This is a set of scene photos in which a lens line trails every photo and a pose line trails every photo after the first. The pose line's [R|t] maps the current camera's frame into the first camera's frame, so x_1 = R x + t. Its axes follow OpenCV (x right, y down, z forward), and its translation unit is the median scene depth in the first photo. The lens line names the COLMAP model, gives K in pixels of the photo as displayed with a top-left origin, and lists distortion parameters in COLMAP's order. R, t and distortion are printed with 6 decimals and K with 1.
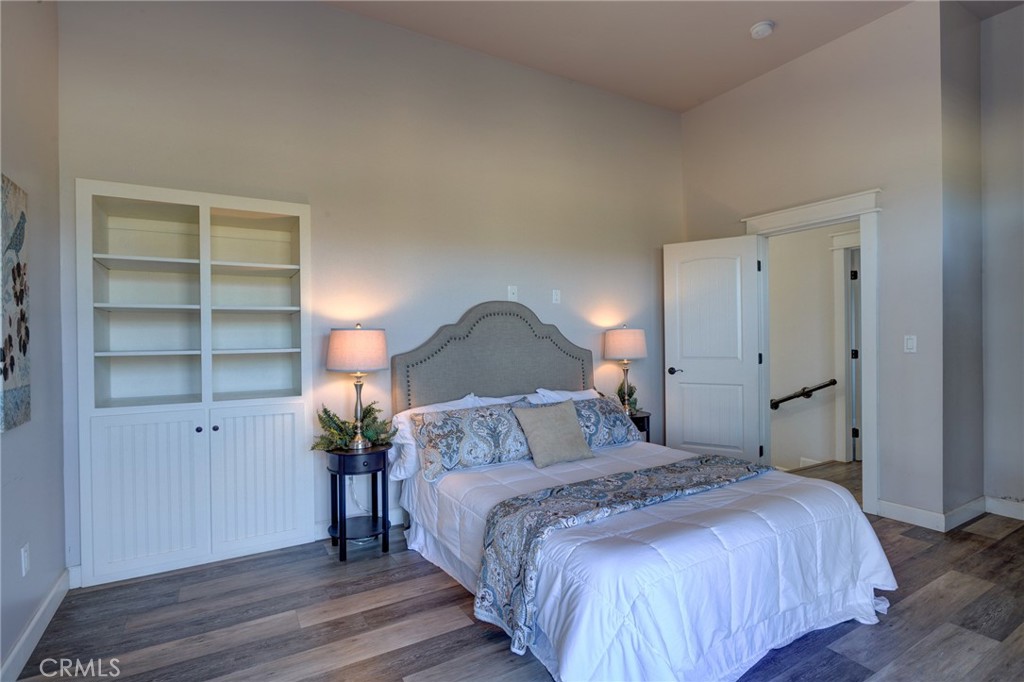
lens RADIAL K [[508.6, 0, 511.7], [0, 508.6, 340.8], [0, 0, 1]] dist [-0.005563, 0.008604]
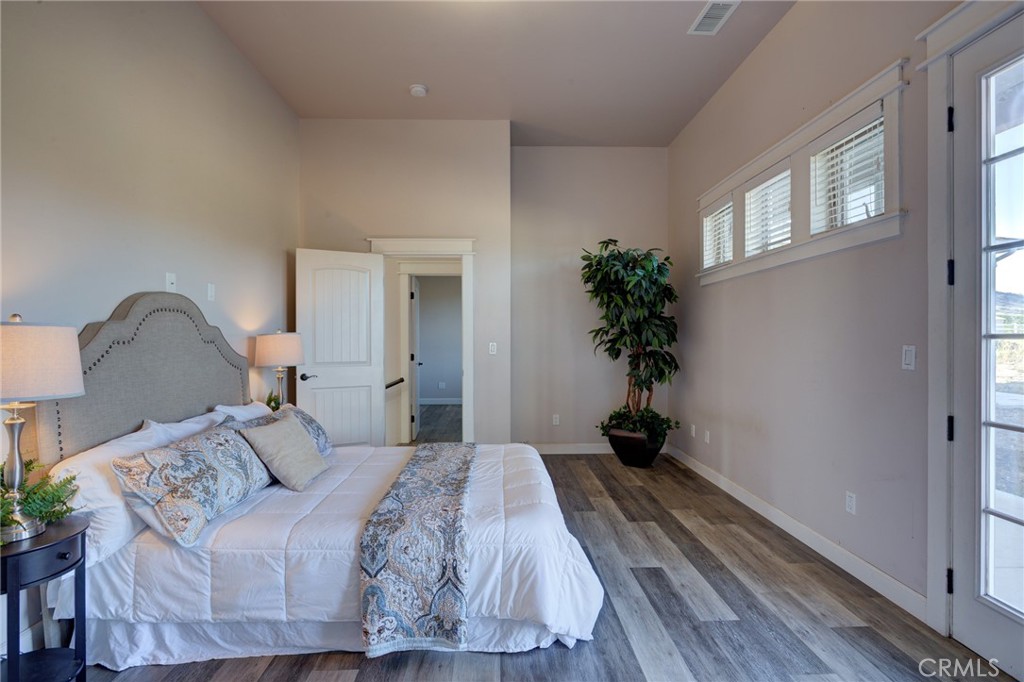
lens RADIAL K [[508.6, 0, 509.1], [0, 508.6, 341.2], [0, 0, 1]] dist [-0.005563, 0.008604]
pose [[0.484444, 0.009693, 0.874769, -0.487180], [0.003055, 0.999914, -0.012772, 0.004503], [-0.874817, 0.008860, 0.484372, 0.238390]]
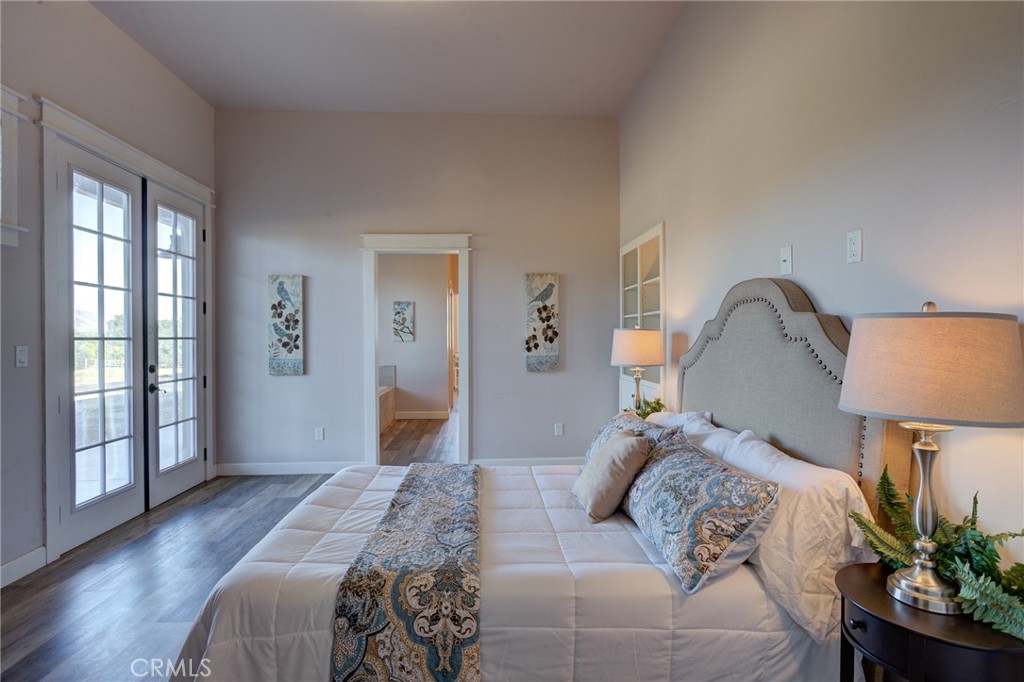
lens RADIAL K [[508.6, 0, 509.0], [0, 508.6, 340.5], [0, 0, 1]] dist [-0.005563, 0.008604]
pose [[-0.468232, 0.014824, -0.883481, 0.762272], [-0.003411, 0.999821, 0.018584, -0.015970], [0.883599, 0.011715, -0.468098, 1.175947]]
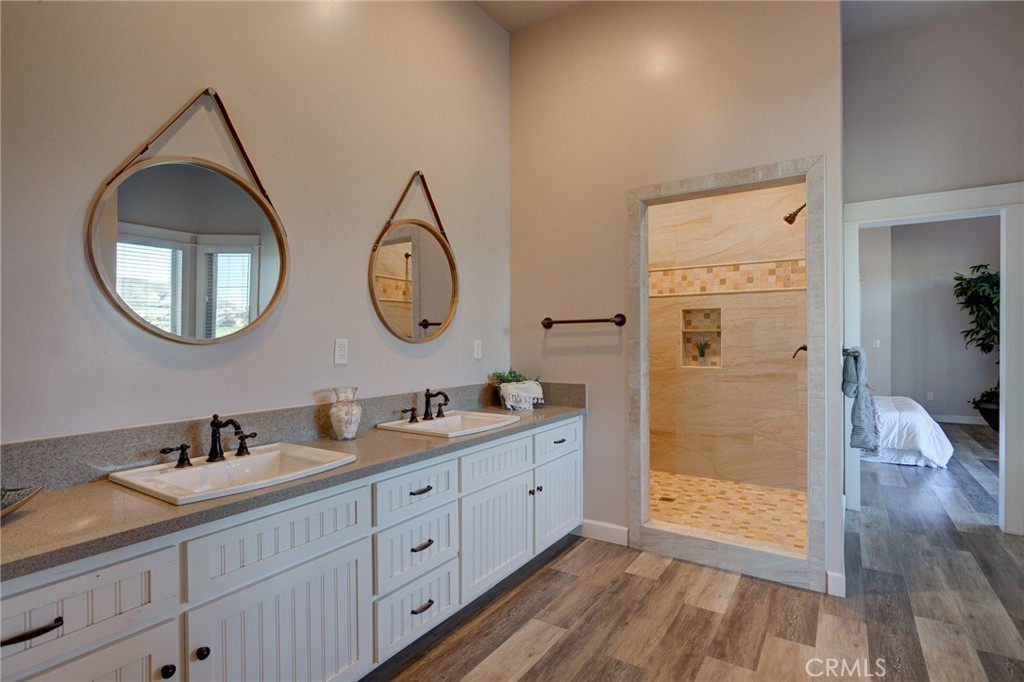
lens RADIAL K [[508.6, 0, 520.0], [0, 508.6, 340.6], [0, 0, 1]] dist [-0.005563, 0.008604]
pose [[0.891626, 0.009729, 0.452669, -1.670344], [-0.004635, 0.999913, -0.012360, 0.027893], [-0.452750, 0.008922, 0.891593, -0.309955]]
